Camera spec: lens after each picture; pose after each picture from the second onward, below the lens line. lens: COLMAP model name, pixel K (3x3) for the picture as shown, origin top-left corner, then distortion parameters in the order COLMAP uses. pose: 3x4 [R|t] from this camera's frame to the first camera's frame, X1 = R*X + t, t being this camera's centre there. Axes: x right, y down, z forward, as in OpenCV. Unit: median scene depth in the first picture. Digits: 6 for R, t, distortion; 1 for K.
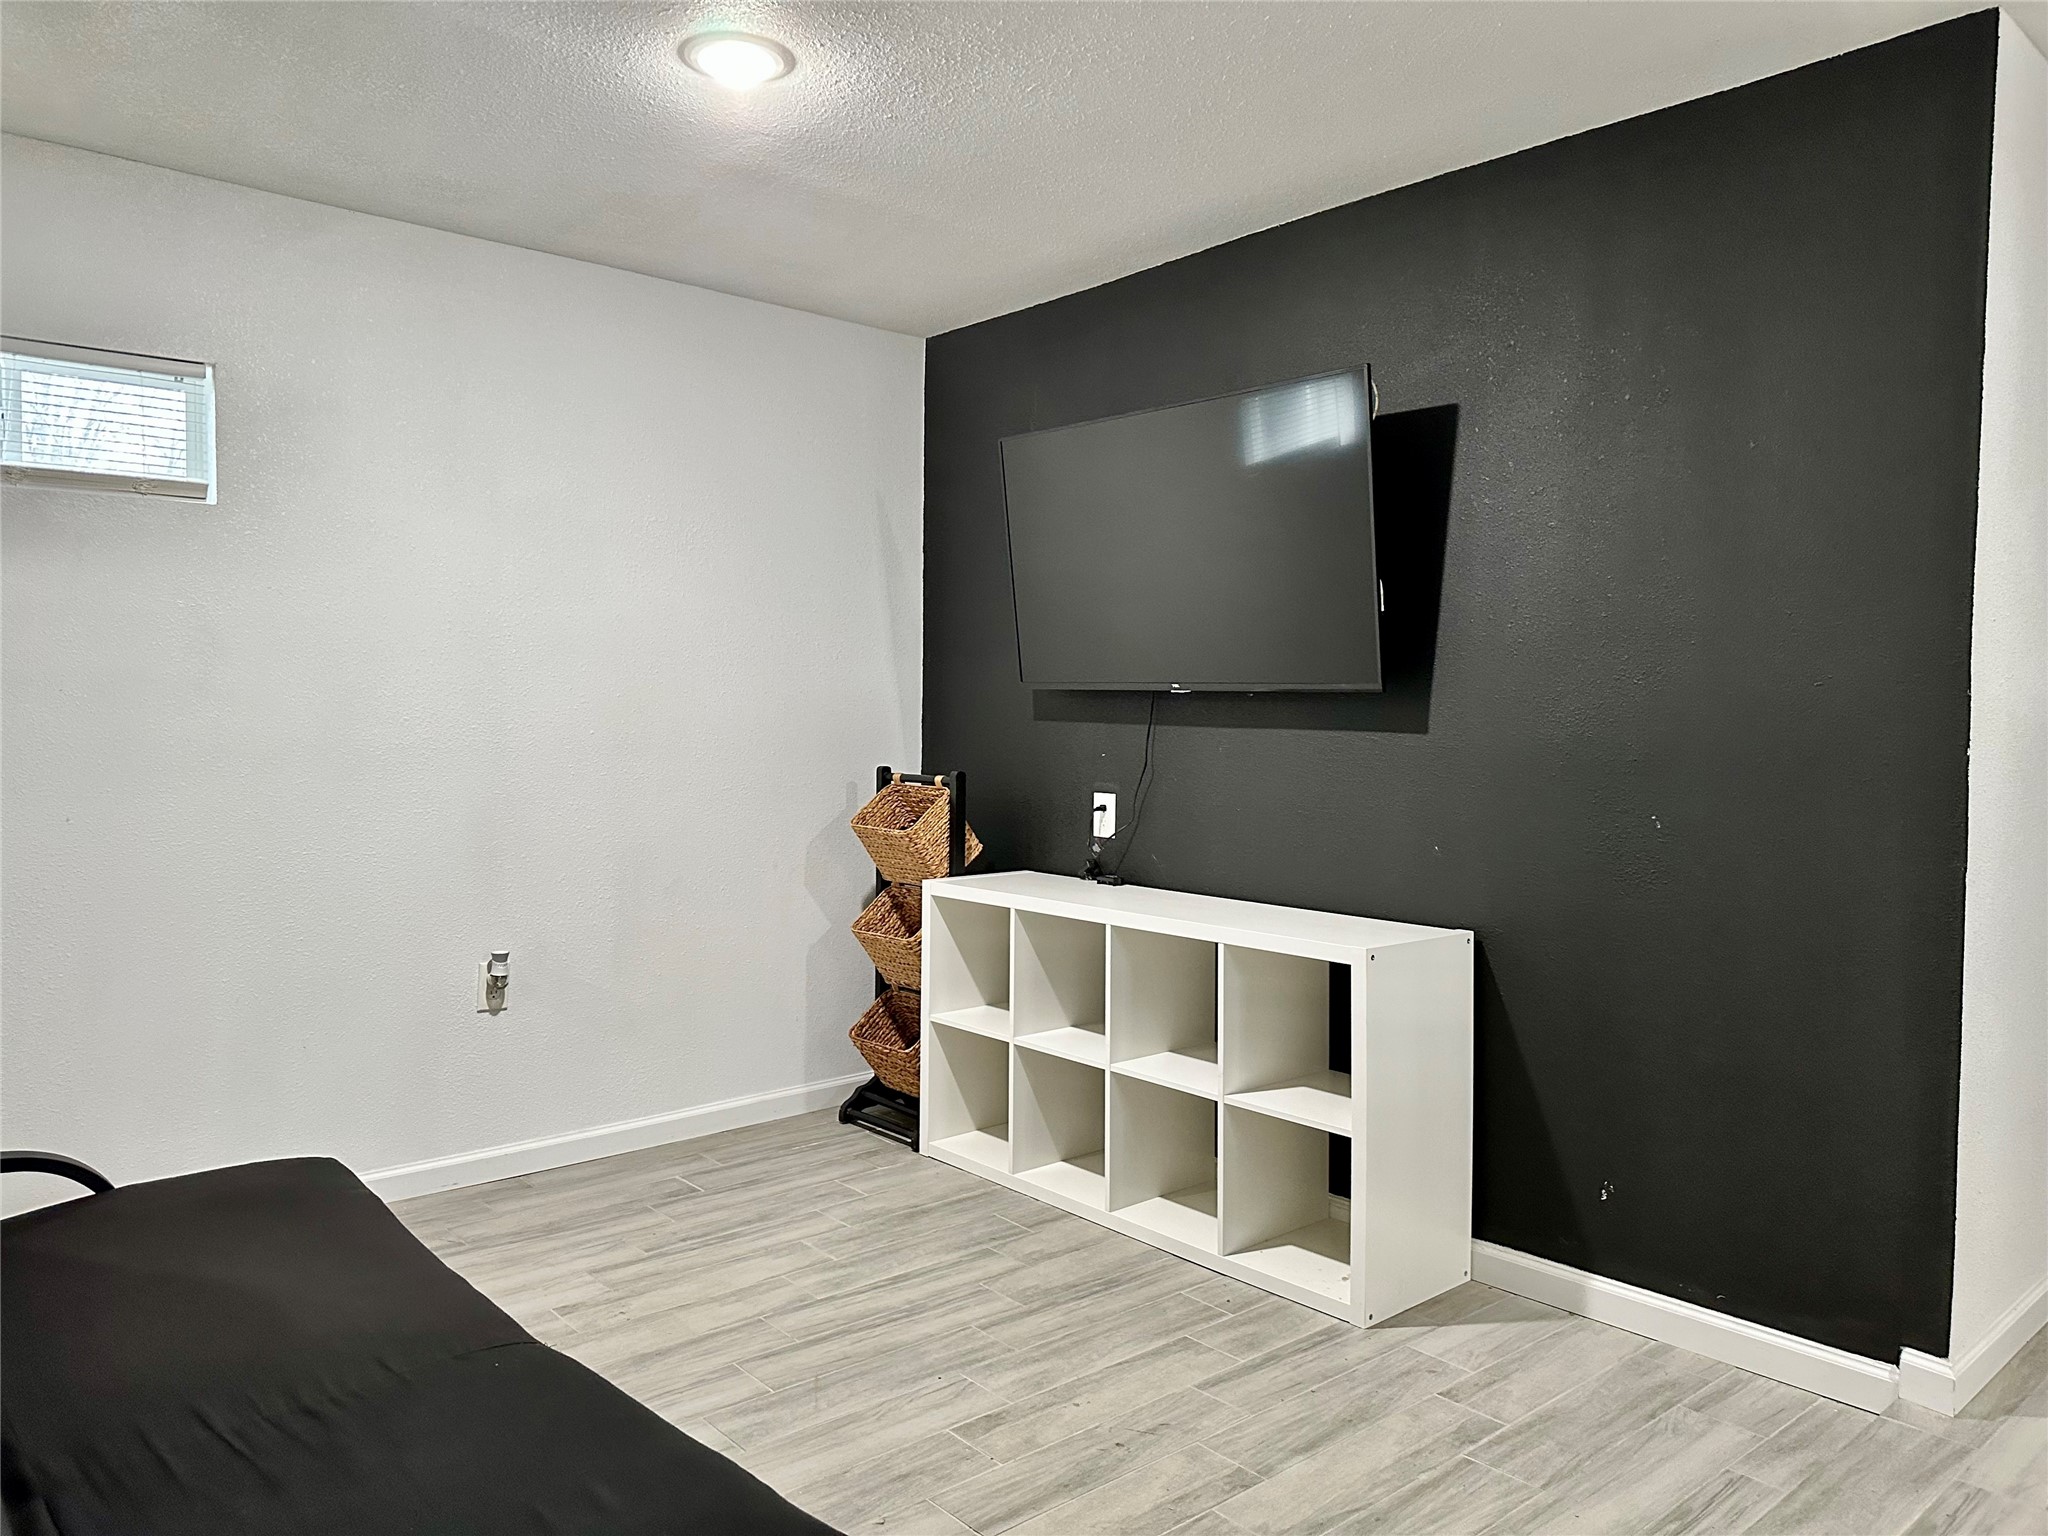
lens RADIAL K [[1435.2, 0, 1007.5], [0, 1435.2, 738.7], [0, 0, 1]] dist [0.060986, -0.079210]
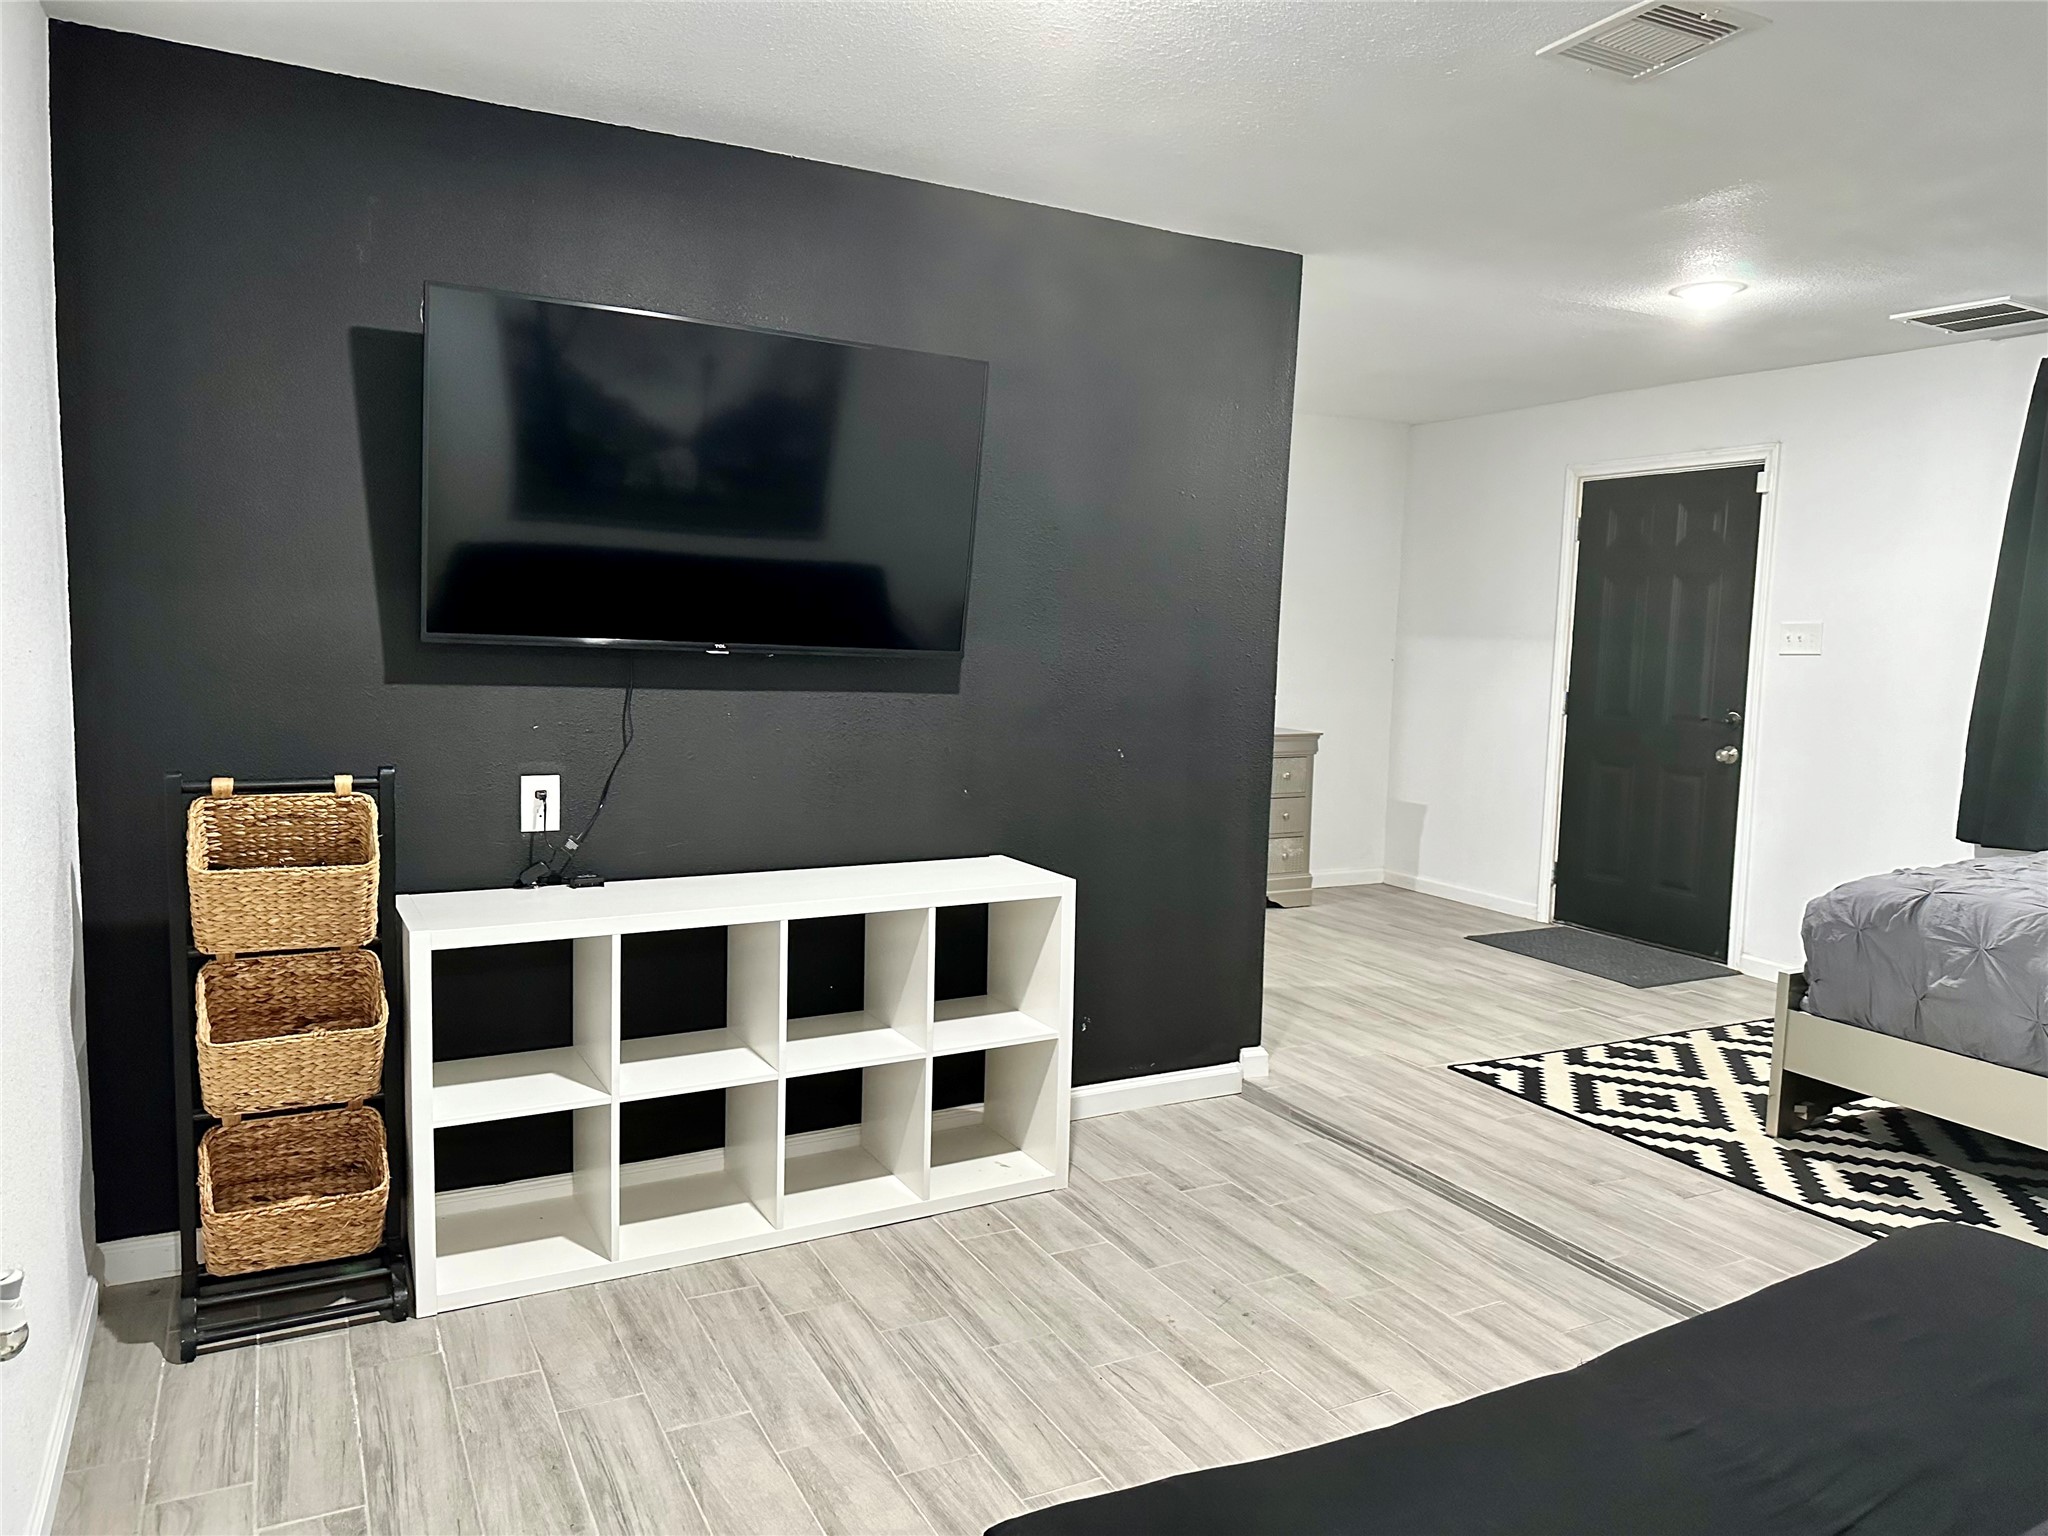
lens RADIAL K [[1435.2, 0, 1024.0], [0, 1435.2, 765.1], [0, 0, 1]] dist [0.060986, -0.079210]
pose [[0.221012, -0.101489, 0.969976, -0.807448], [-0.002181, 0.994517, 0.104554, -0.065146], [-0.975269, -0.025224, 0.219579, 0.699487]]
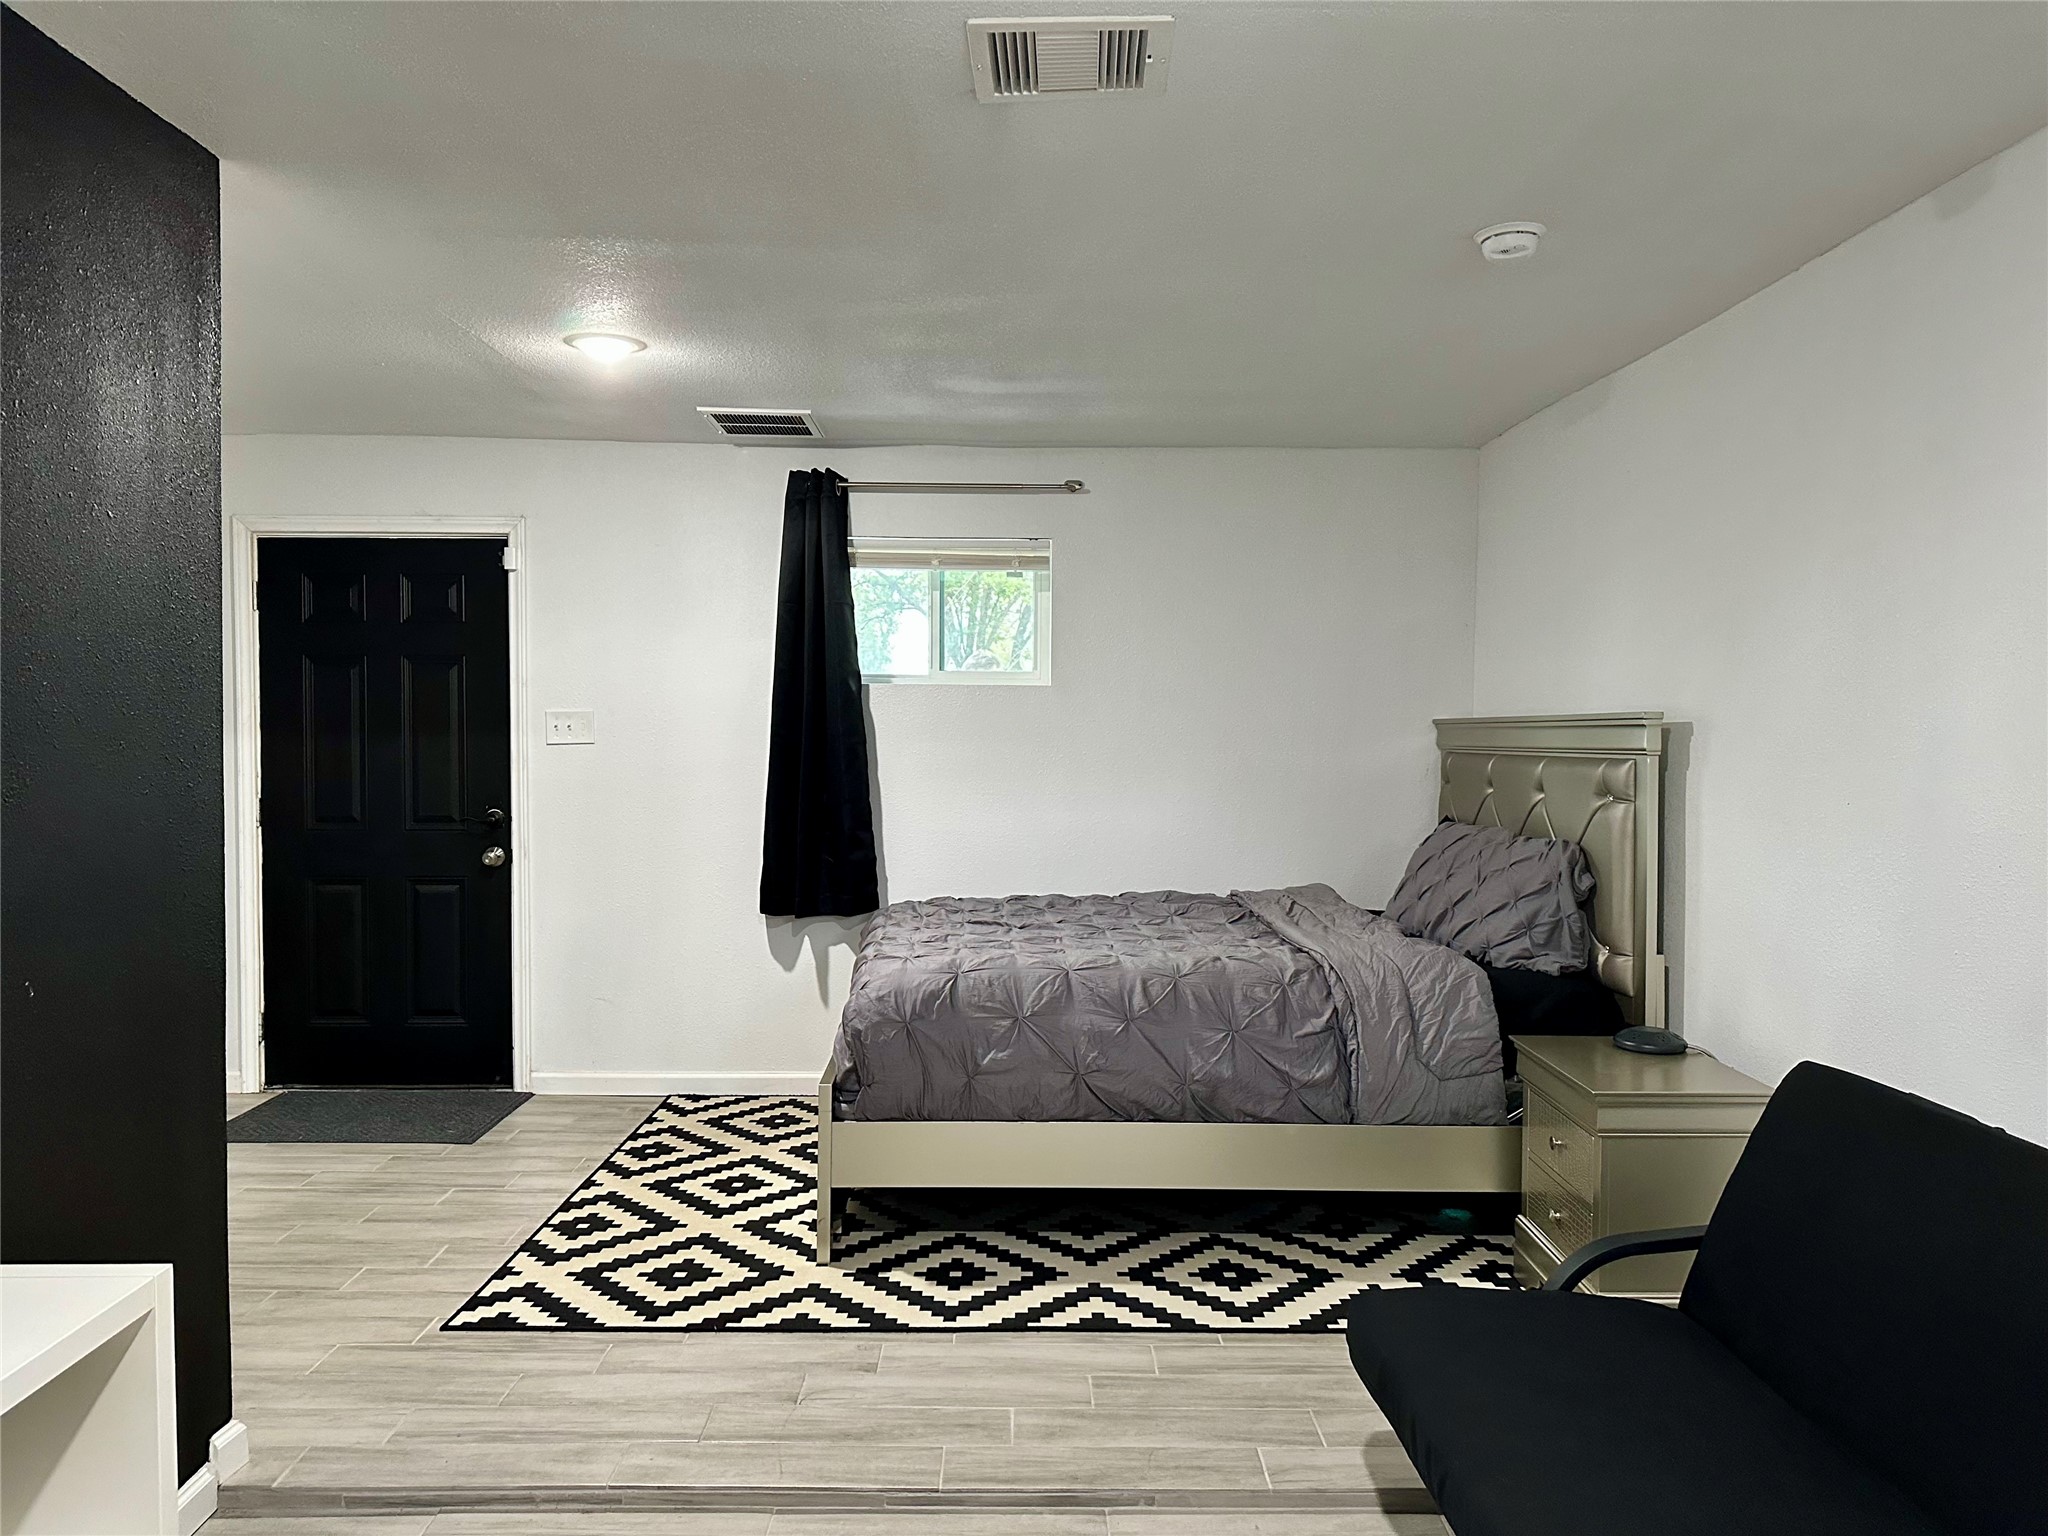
lens RADIAL K [[1435.2, 0, 1037.5], [0, 1435.2, 733.4], [0, 0, 1]] dist [0.060986, -0.079210]
pose [[-0.768851, -0.019546, 0.639129, -0.362558], [-0.000412, 0.999548, 0.030073, -0.078175], [-0.639428, 0.022858, -0.768511, 1.099074]]
